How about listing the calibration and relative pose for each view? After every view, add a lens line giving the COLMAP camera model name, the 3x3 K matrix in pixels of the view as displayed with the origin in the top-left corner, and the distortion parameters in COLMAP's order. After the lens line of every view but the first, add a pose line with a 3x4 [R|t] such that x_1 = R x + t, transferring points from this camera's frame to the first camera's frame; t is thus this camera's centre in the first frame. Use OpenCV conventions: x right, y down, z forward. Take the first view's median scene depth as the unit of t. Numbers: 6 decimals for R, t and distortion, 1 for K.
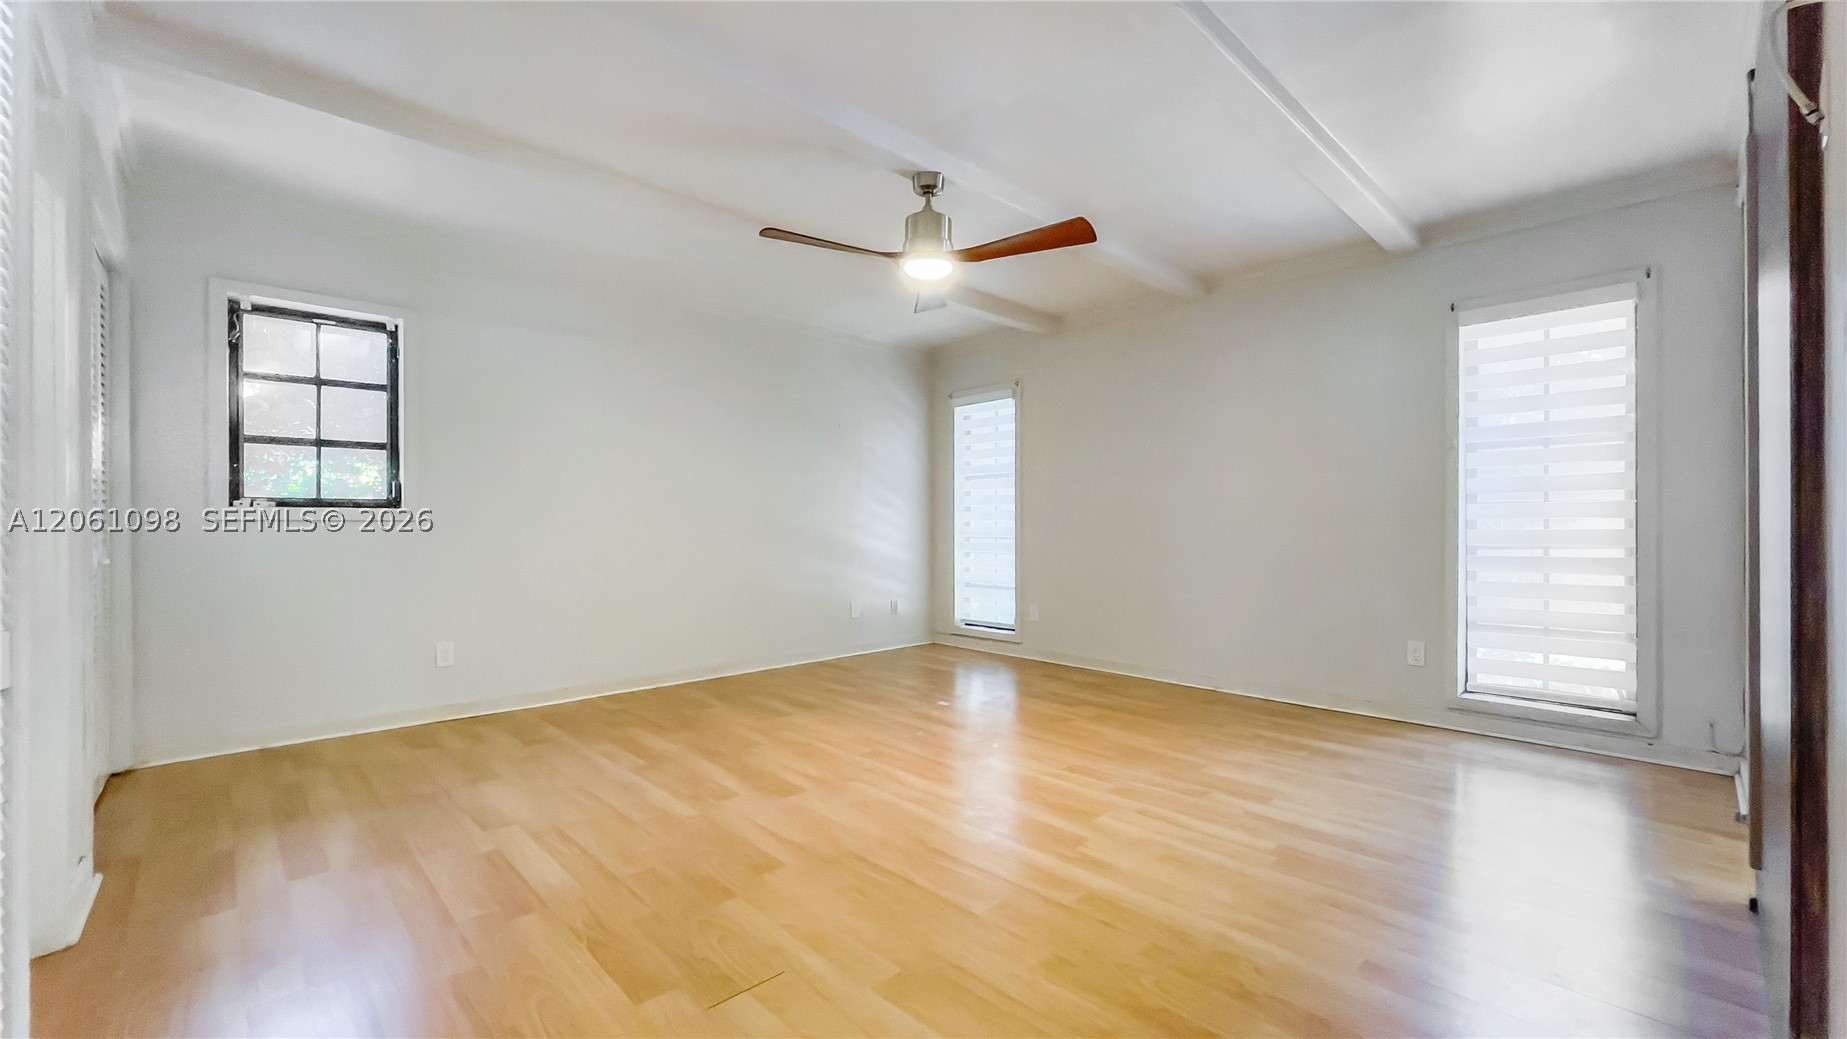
lens RADIAL K [[757.7, 0, 916.2], [0, 757.7, 529.7], [0, 0, 1]] dist [0.000960, 0.000412]
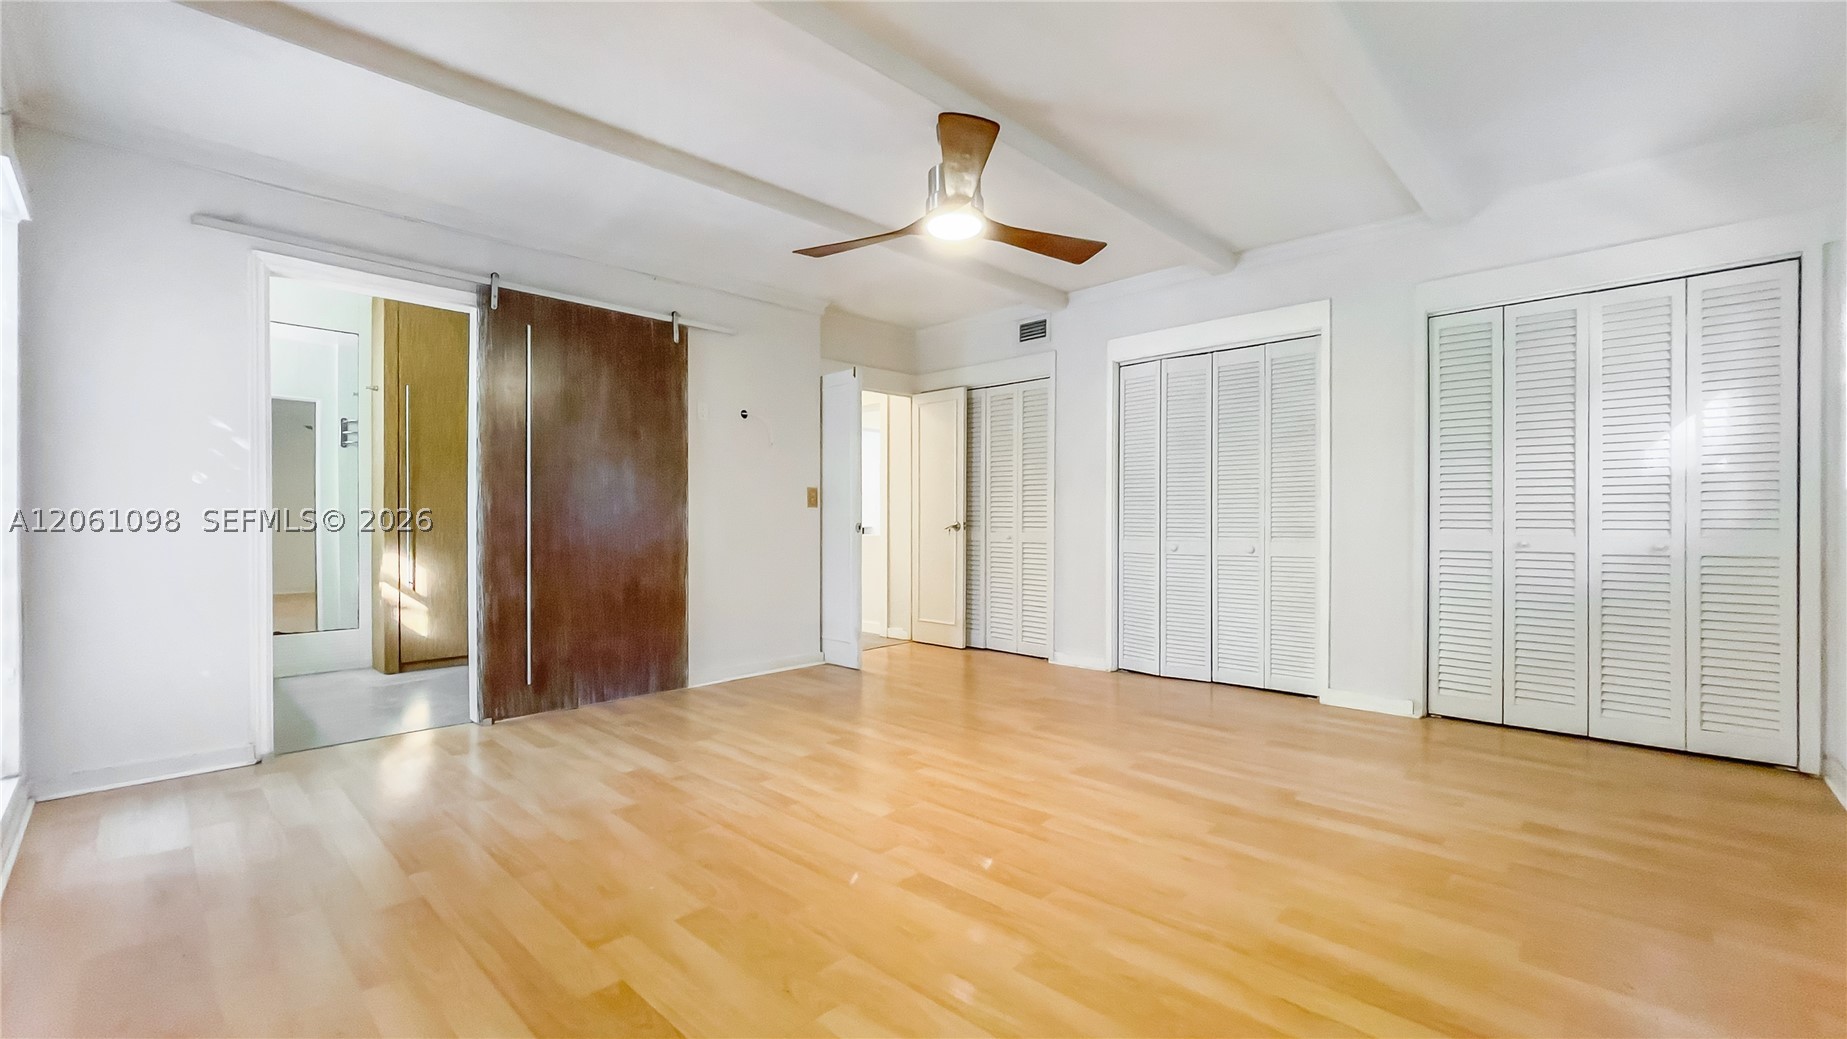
lens RADIAL K [[757.7, 0, 916.2], [0, 757.7, 529.7], [0, 0, 1]] dist [0.000960, 0.000412]
pose [[-0.998882, 0.004747, -0.047024, 0.105343], [0.003558, 0.999673, 0.025338, -0.008622], [0.047129, 0.025142, -0.998572, 1.916349]]
